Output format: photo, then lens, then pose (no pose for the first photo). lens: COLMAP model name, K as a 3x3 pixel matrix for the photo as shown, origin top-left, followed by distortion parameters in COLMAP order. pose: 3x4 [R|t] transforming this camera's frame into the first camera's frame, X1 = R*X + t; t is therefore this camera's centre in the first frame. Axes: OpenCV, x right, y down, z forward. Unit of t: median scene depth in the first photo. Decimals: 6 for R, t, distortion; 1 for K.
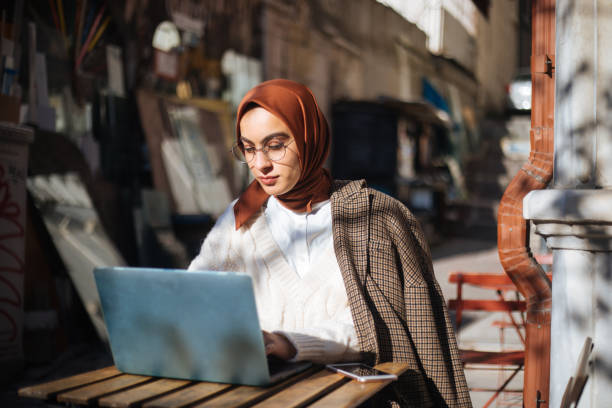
lens RADIAL K [[913.0, 0, 306.0], [0, 913.0, 204.0], [0, 0, 1]] dist [-0.130565, -0.029218]
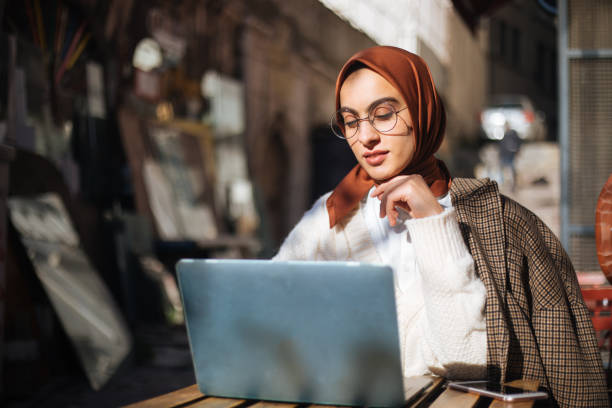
lens RADIAL K [[913.0, 0, 306.0], [0, 913.0, 204.0], [0, 0, 1]] dist [-0.130565, -0.029218]
pose [[0.998956, -0.002198, 0.045621, -0.110269], [0.003947, 0.999259, -0.038283, 0.036226], [-0.045503, 0.038423, 0.998225, 0.144880]]
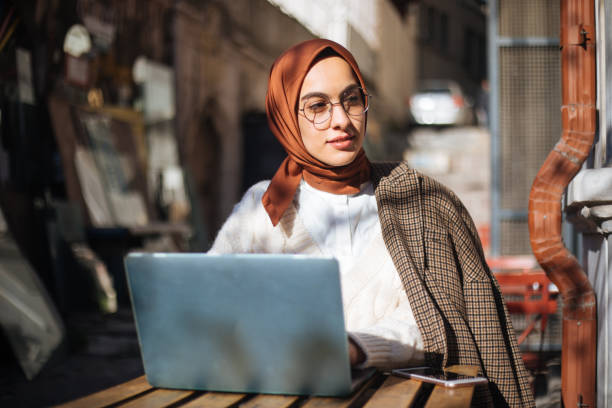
lens RADIAL K [[913.0, 0, 306.0], [0, 913.0, 204.0], [0, 0, 1]] dist [-0.130565, -0.029218]
pose [[0.992447, -0.010519, 0.122219, -0.121140], [0.013109, 0.999706, -0.020407, 0.030683], [-0.121968, 0.021855, 0.992293, 0.134438]]
